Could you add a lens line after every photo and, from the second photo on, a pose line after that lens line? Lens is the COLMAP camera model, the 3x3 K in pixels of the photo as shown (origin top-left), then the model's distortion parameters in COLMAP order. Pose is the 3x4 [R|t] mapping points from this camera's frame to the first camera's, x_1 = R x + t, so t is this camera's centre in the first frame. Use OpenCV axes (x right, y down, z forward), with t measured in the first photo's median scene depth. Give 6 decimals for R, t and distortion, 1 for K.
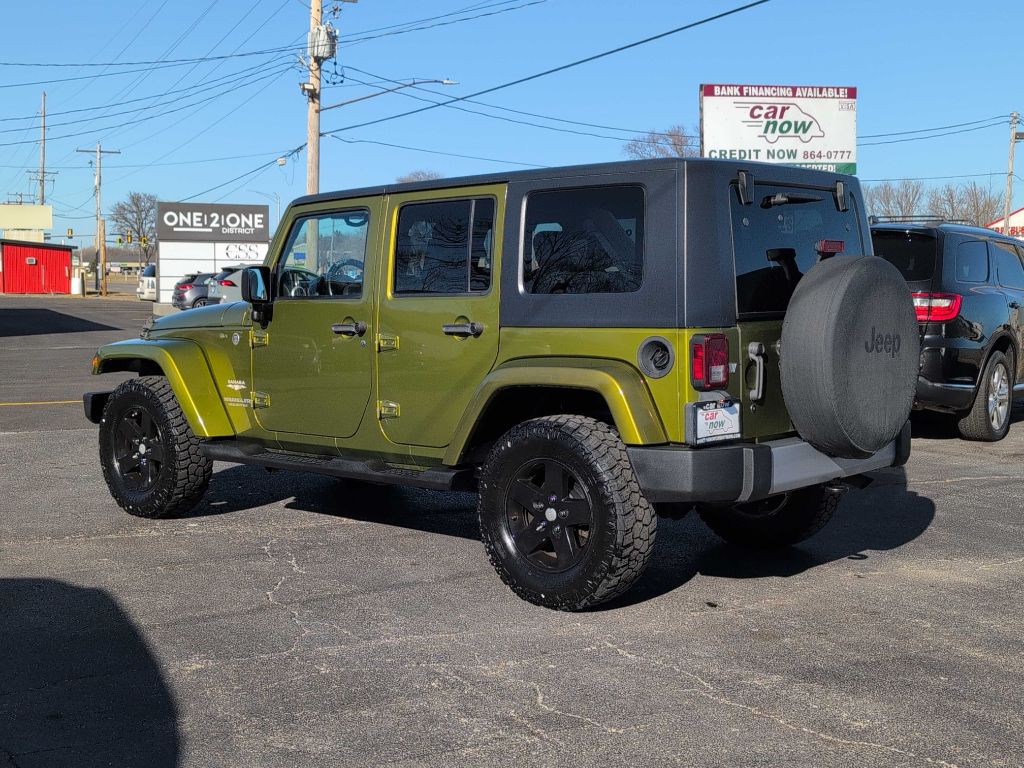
lens RADIAL K [[1310.6, 0, 499.7], [0, 1310.6, 389.9], [0, 0, 1]] dist [0.009303, 0.000000]
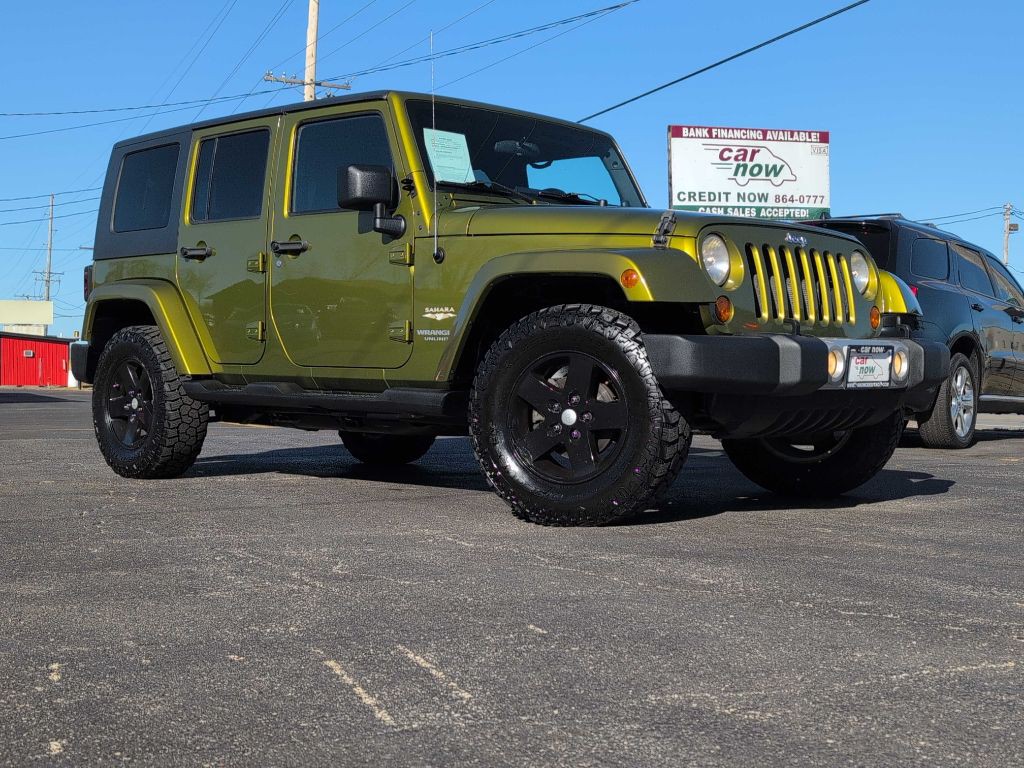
lens RADIAL K [[1310.6, 0, 501.4], [0, 1310.6, 387.7], [0, 0, 1]] dist [0.009303, 0.000000]
pose [[0.999989, 0.002672, -0.003964, 0.054876], [-0.002995, 0.996488, -0.083679, 0.075756], [0.003727, 0.083690, 0.996485, 0.063266]]
